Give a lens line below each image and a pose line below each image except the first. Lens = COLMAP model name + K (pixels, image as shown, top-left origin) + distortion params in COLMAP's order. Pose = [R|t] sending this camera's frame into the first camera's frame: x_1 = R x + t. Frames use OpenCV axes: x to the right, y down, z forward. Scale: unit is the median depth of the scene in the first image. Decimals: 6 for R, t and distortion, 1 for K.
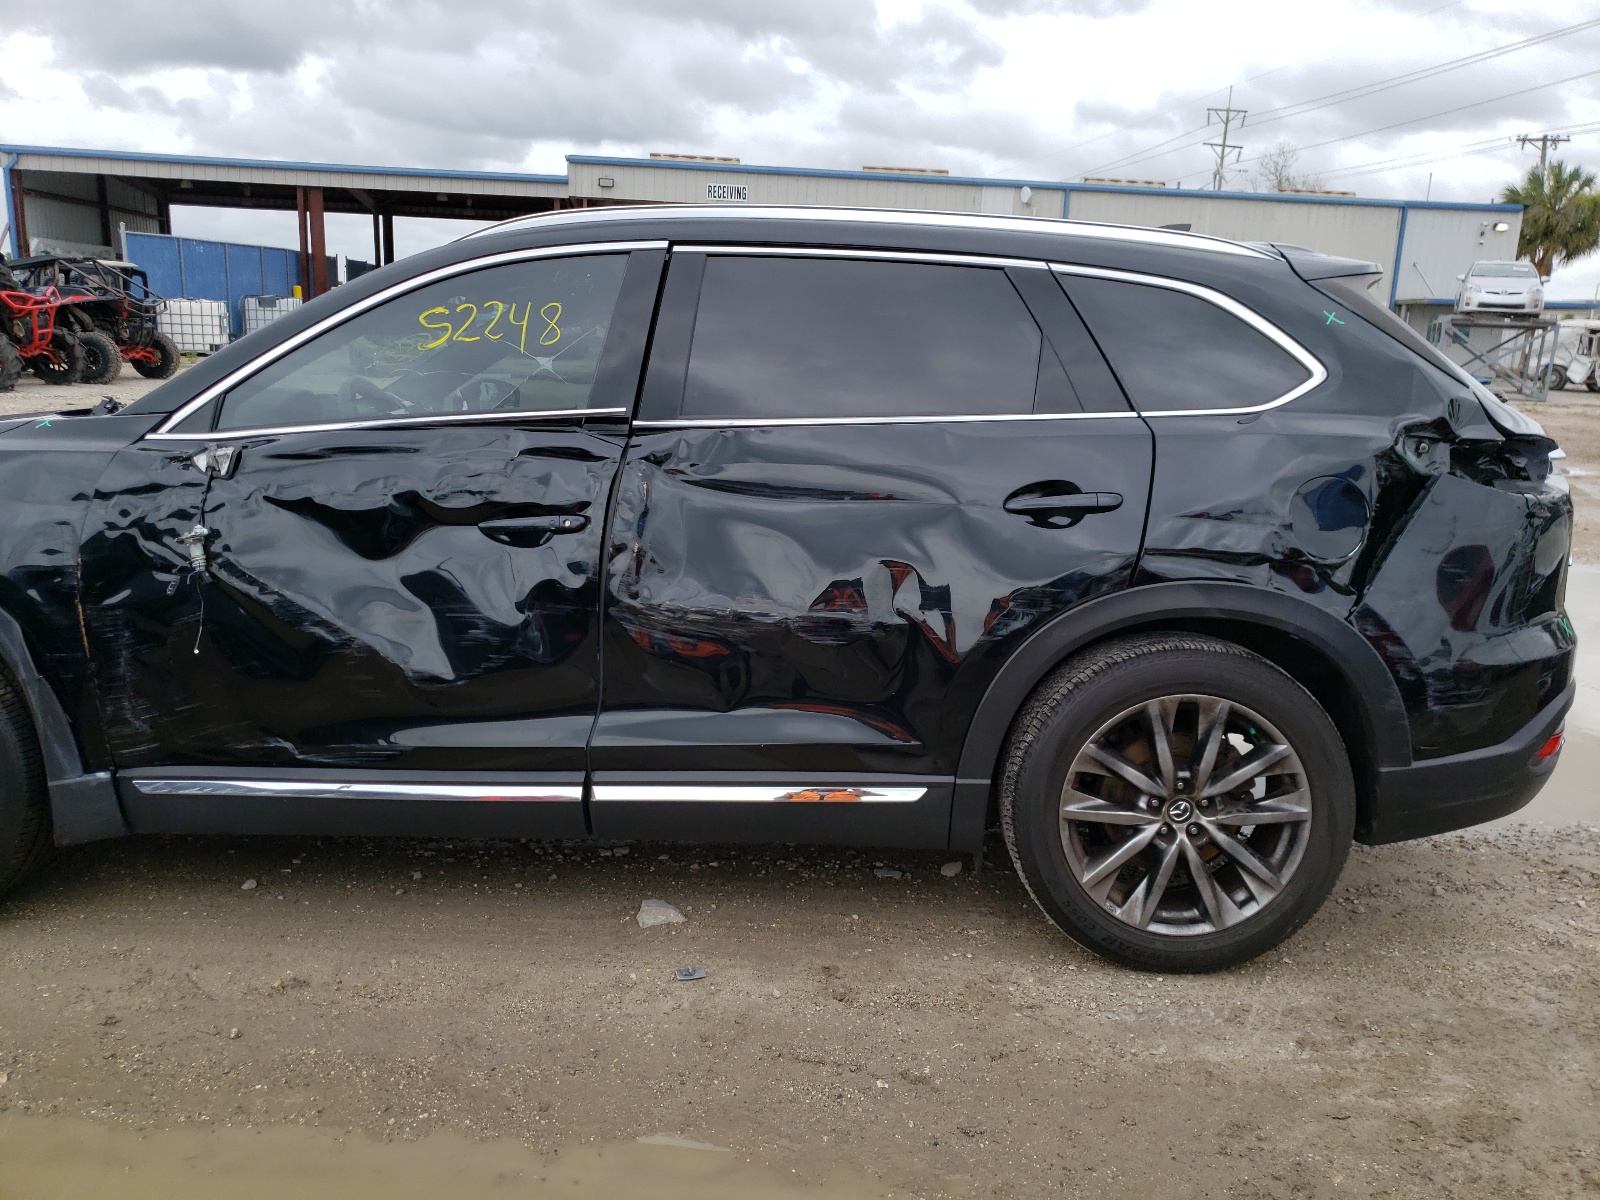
lens RADIAL K [[1216.7, 0, 800.0], [0, 1216.7, 600.0], [0, 0, 1]] dist [0.078705, -0.127294]
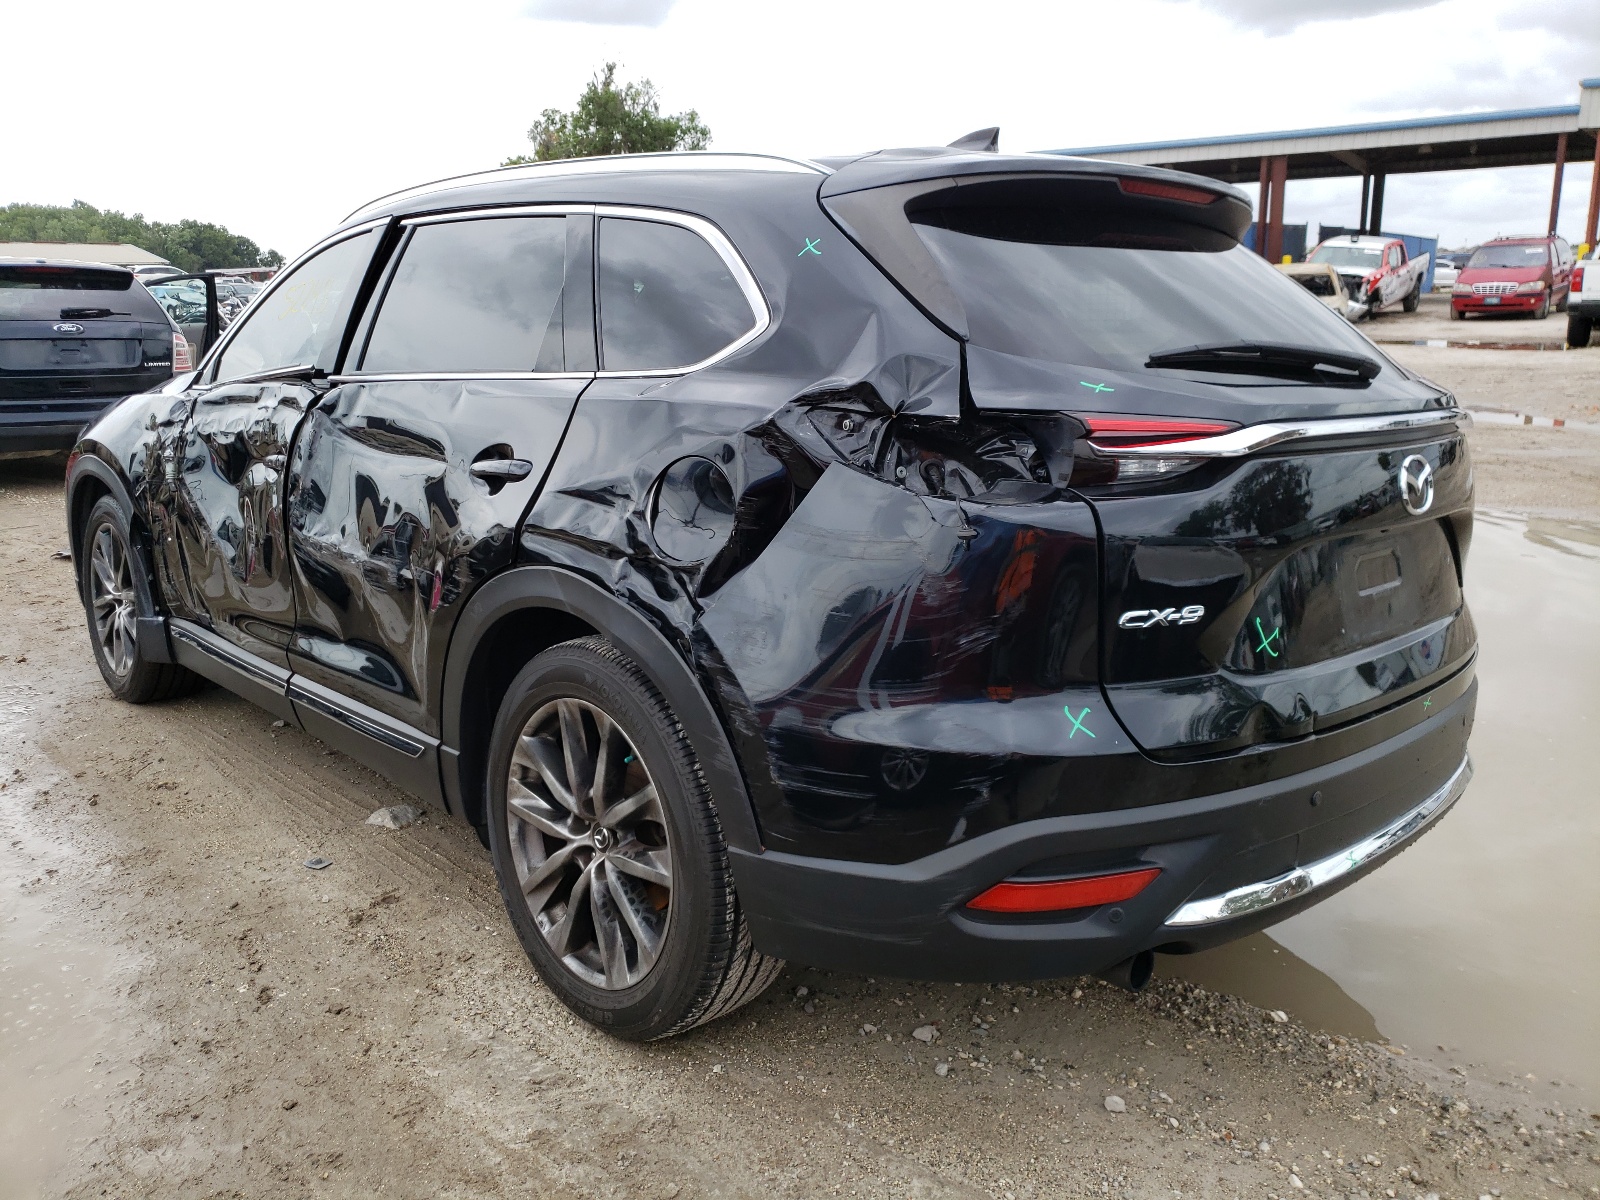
lens RADIAL K [[1231.9, 0, 800.0], [0, 1231.9, 600.0], [0, 0, 1]] dist [0.110731, -0.133749]
pose [[0.698907, 0.130511, -0.703204, 1.015316], [-0.119916, 0.990675, 0.064681, -0.066996], [0.705088, 0.039119, 0.708040, 0.485715]]
